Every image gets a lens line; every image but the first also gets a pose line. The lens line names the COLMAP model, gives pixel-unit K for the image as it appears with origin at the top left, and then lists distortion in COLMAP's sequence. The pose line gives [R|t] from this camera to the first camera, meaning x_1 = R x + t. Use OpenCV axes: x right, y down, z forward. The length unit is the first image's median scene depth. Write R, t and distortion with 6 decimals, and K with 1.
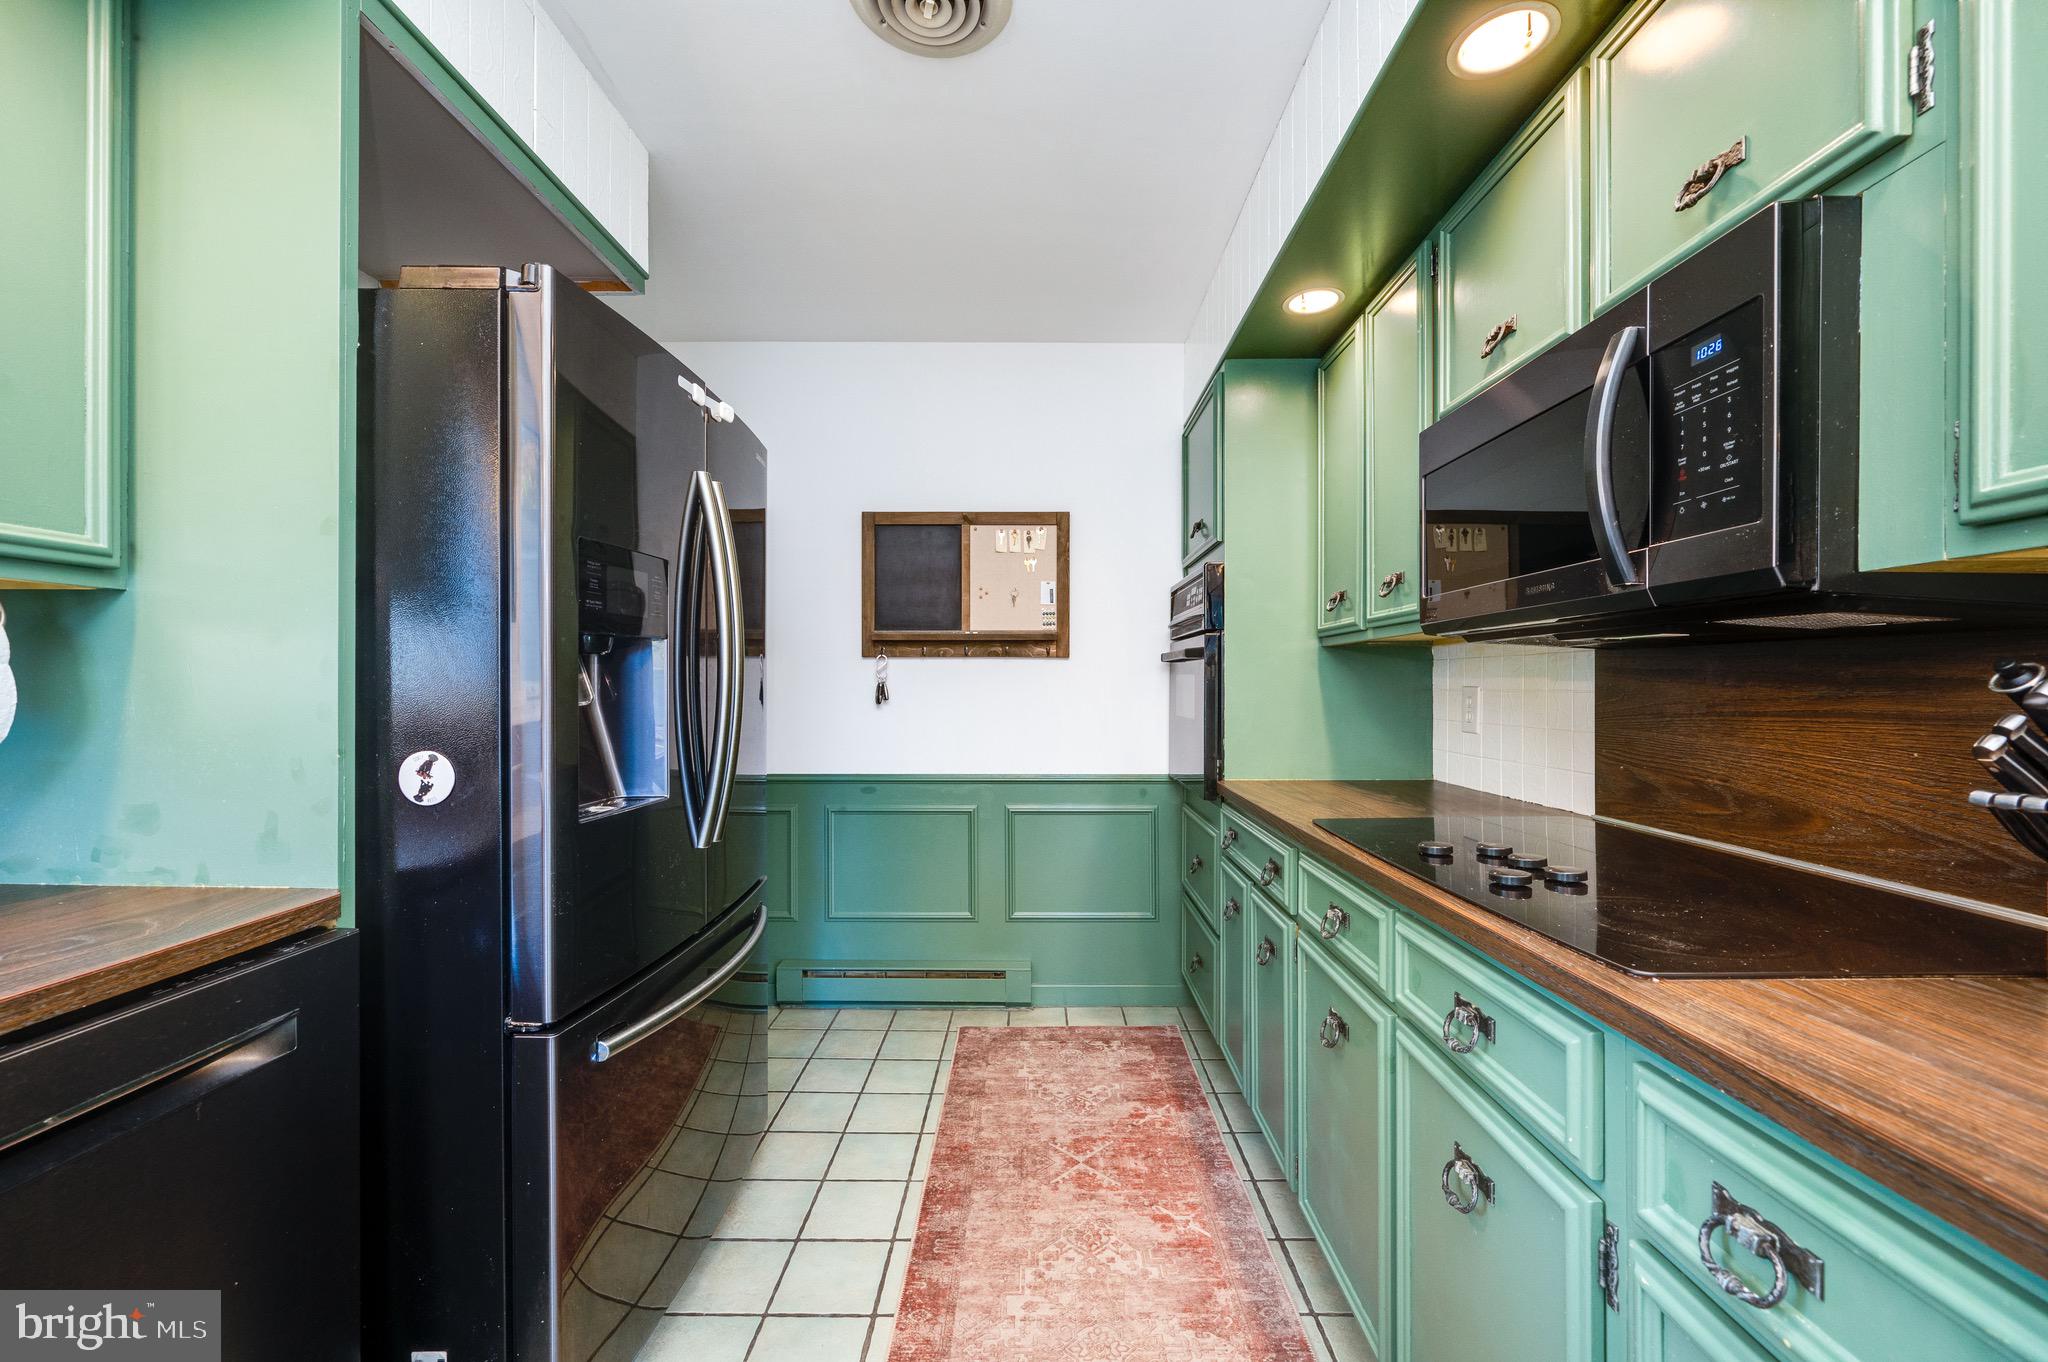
lens RADIAL K [[814.5, 0, 1039.3], [0, 814.5, 685.1], [0, 0, 1]] dist [-0.002176, -0.000418]
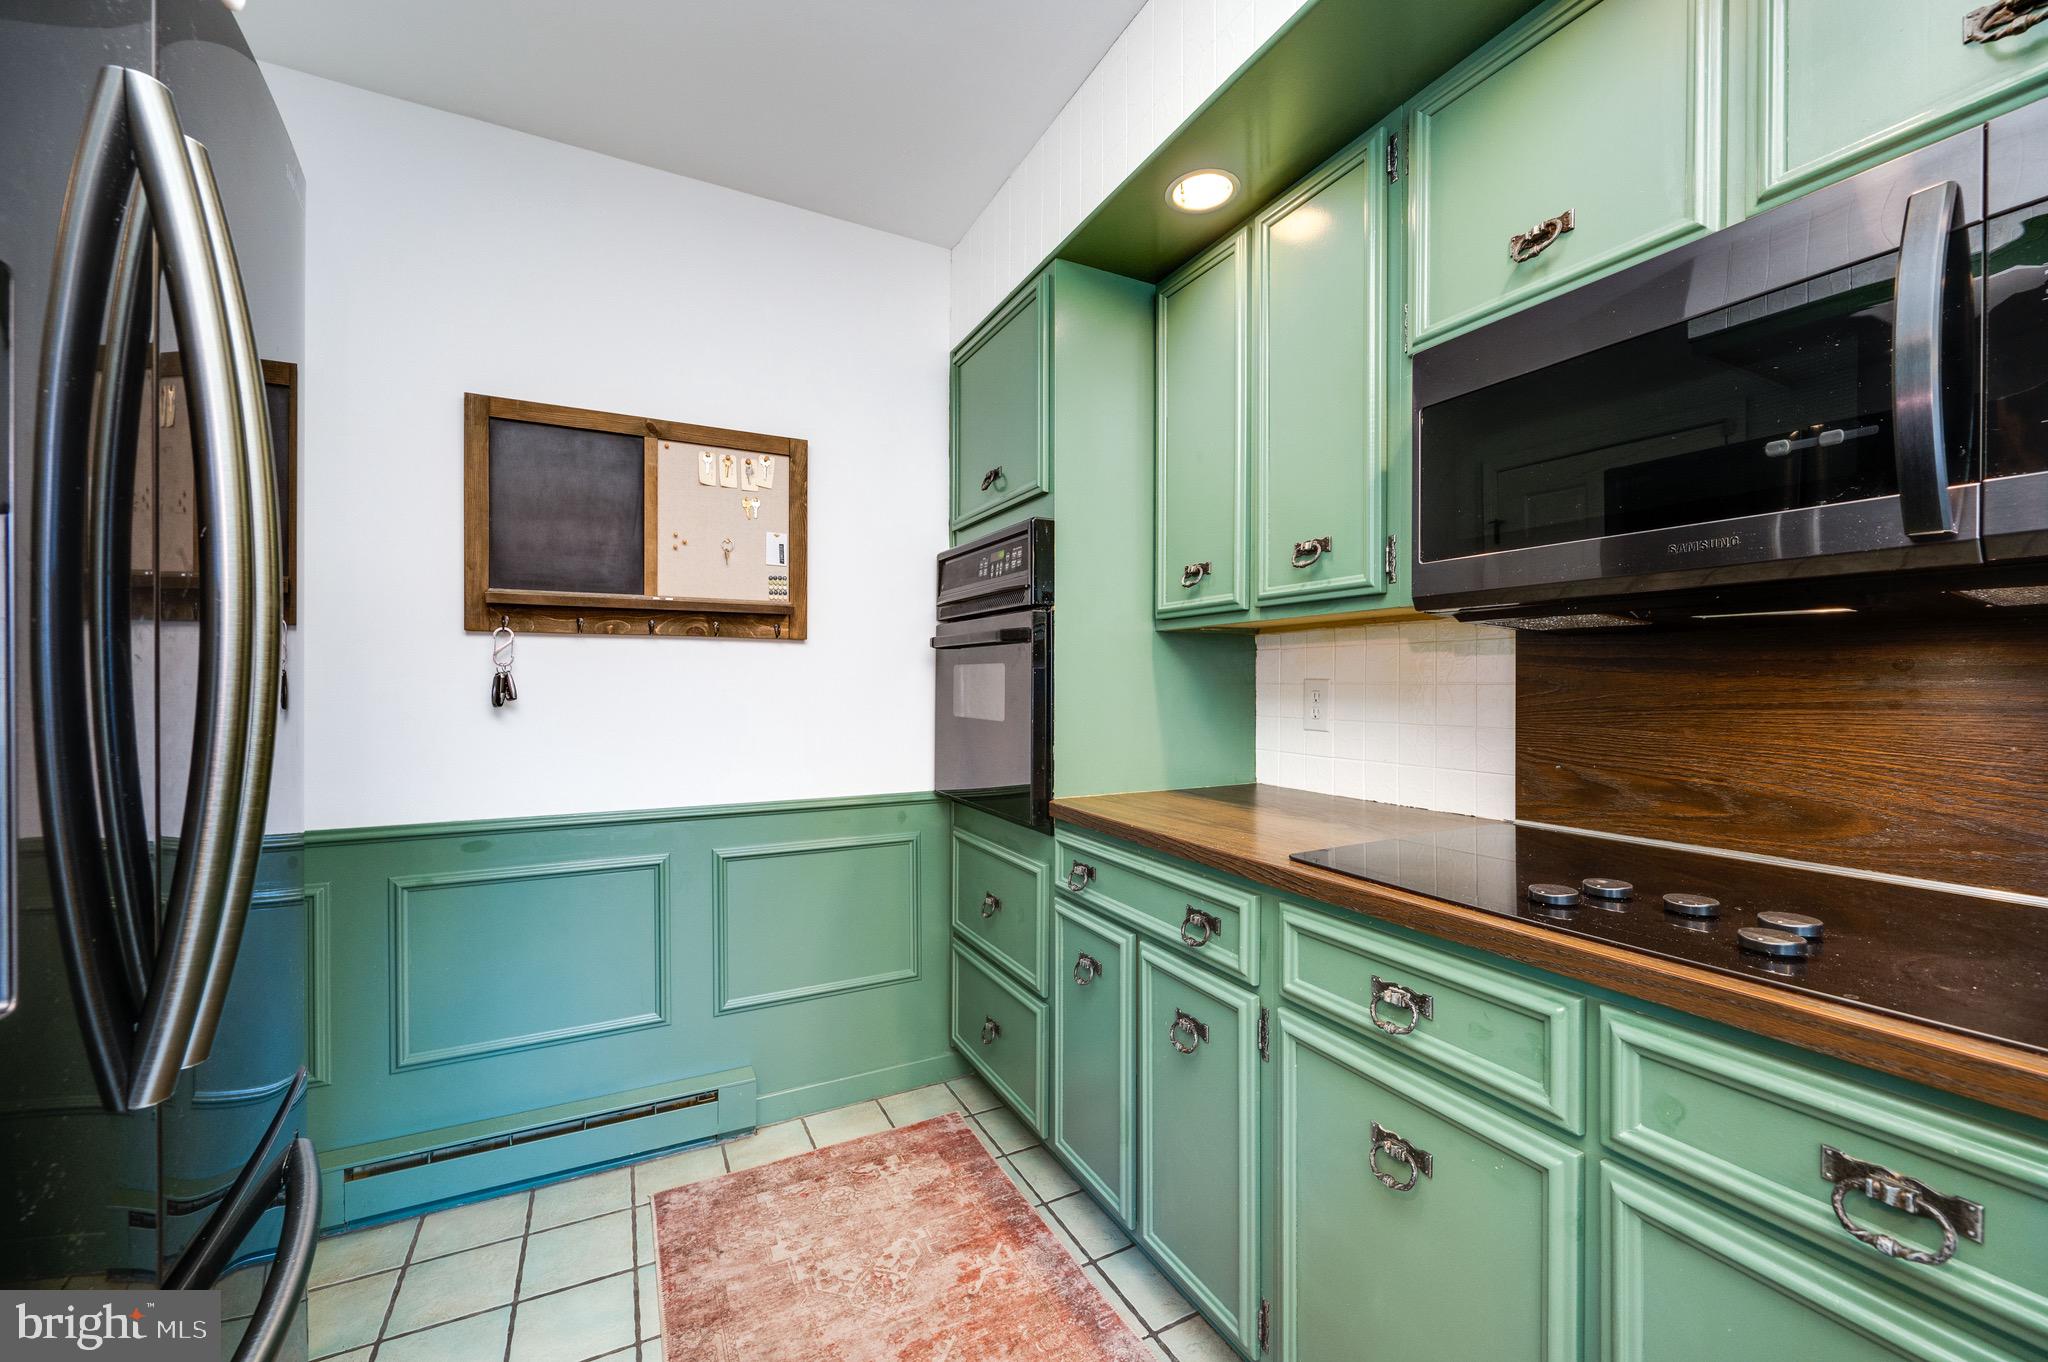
lens RADIAL K [[814.5, 0, 1039.3], [0, 814.5, 685.1], [0, 0, 1]] dist [-0.002176, -0.000418]
pose [[0.885357, -0.001862, 0.464908, -0.137487], [-0.000074, 0.999991, 0.004145, 0.004172], [-0.464912, -0.003704, 0.885349, 0.296621]]
